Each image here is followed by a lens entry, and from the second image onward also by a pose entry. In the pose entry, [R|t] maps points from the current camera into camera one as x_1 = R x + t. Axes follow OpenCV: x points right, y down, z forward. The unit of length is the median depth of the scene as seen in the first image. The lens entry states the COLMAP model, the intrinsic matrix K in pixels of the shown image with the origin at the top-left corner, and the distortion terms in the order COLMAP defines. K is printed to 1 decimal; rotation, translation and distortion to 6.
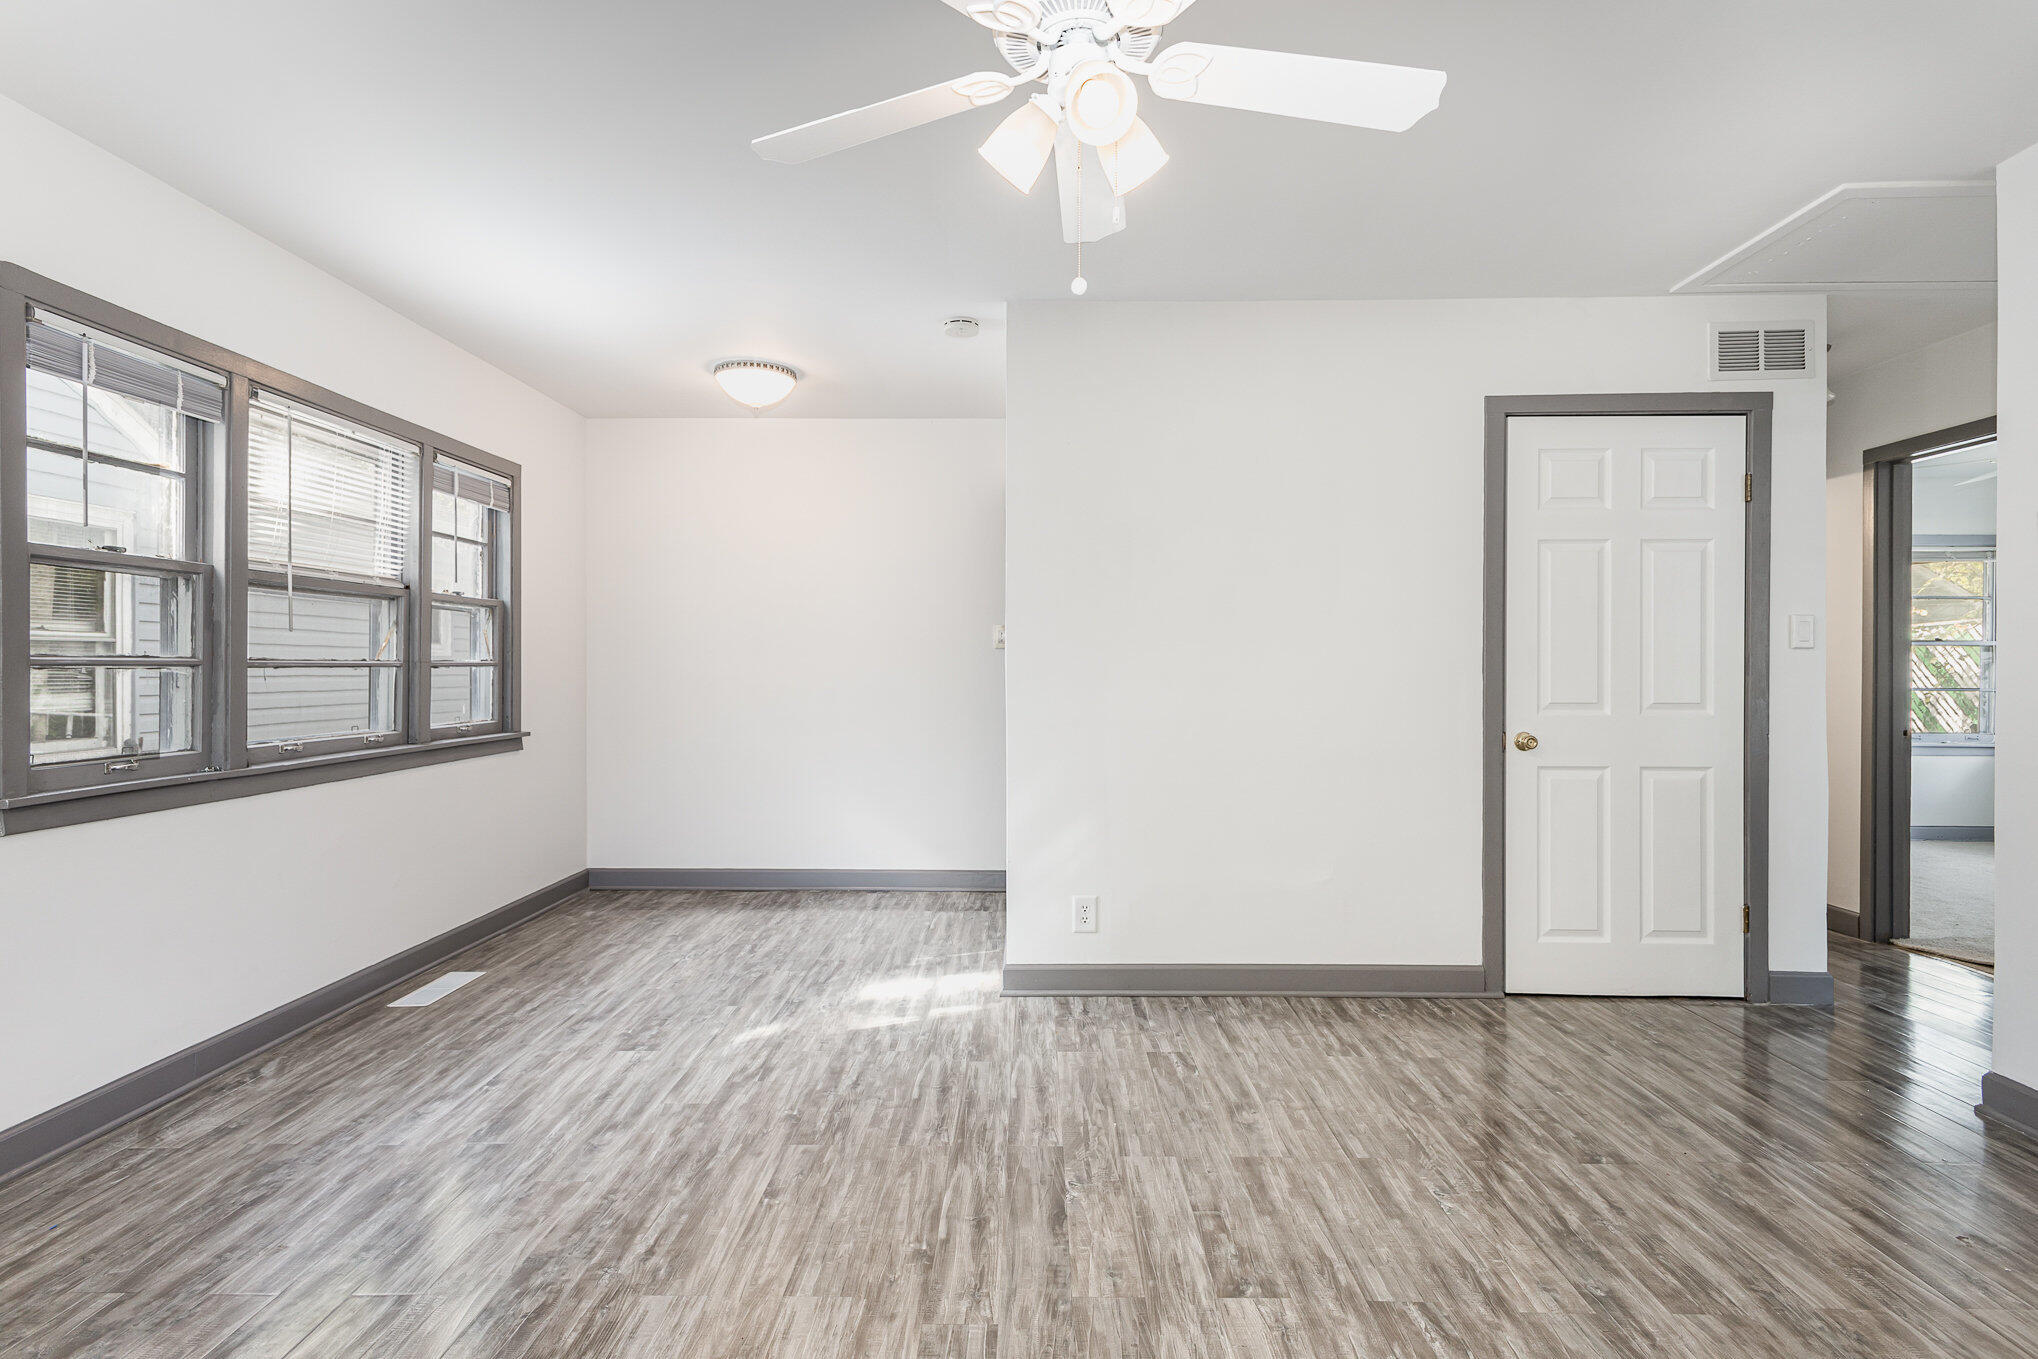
lens RADIAL K [[1026.2, 0, 1013.6], [0, 1026.2, 673.1], [0, 0, 1]] dist [0.012711, -0.001088]
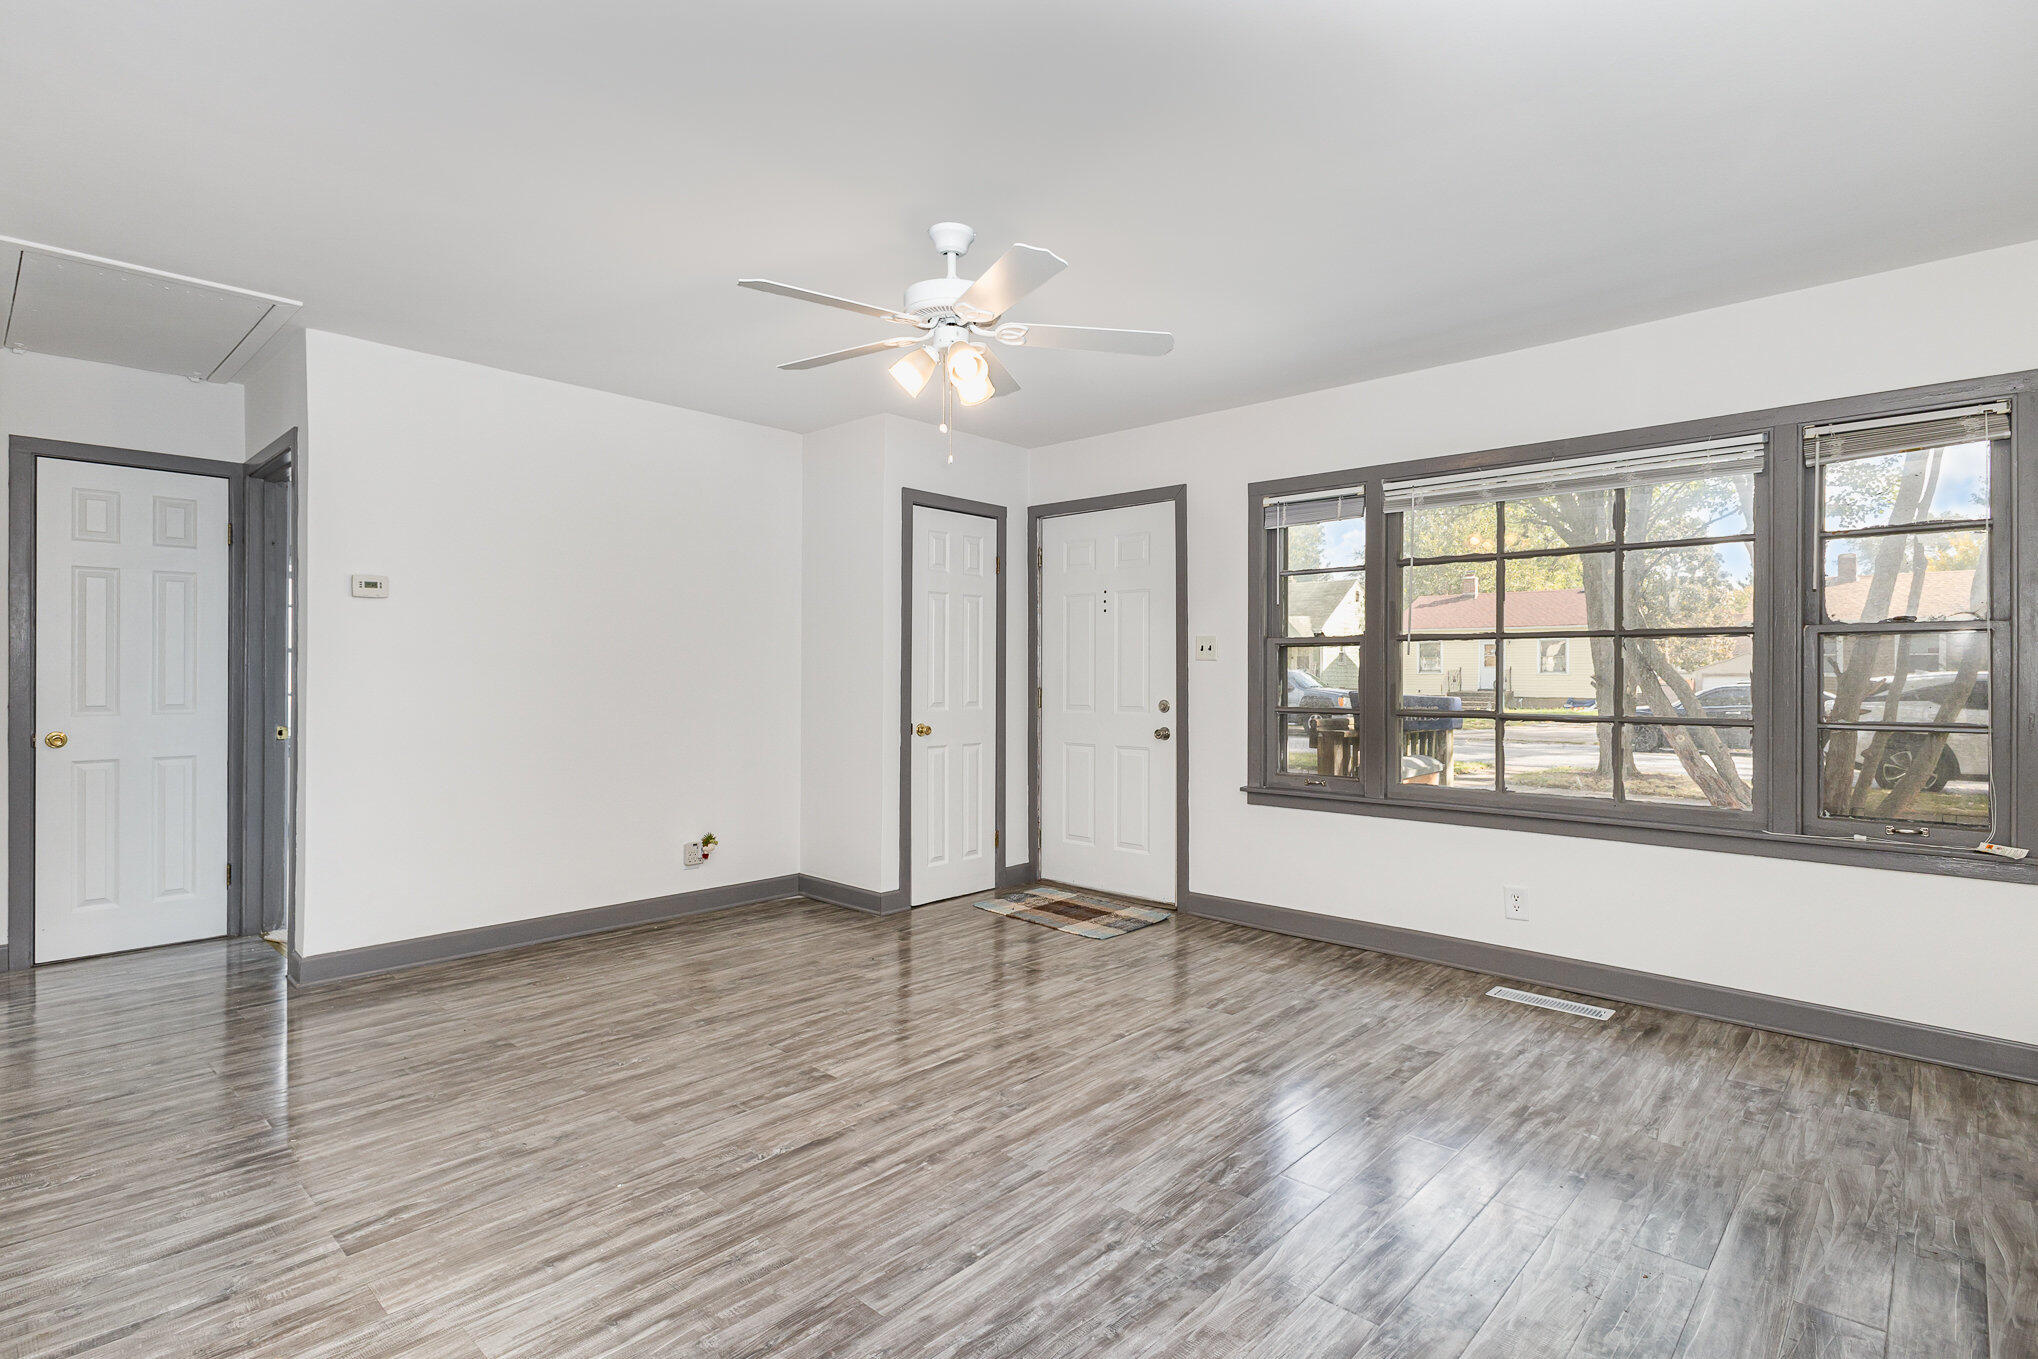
lens RADIAL K [[1026.2, 0, 1013.6], [0, 1026.2, 673.1], [0, 0, 1]] dist [0.012711, -0.001088]
pose [[-0.744087, -0.000816, 0.668082, -0.935039], [0.000715, 0.999998, 0.002017, -0.015468], [-0.668082, 0.001979, -0.744085, 1.766985]]
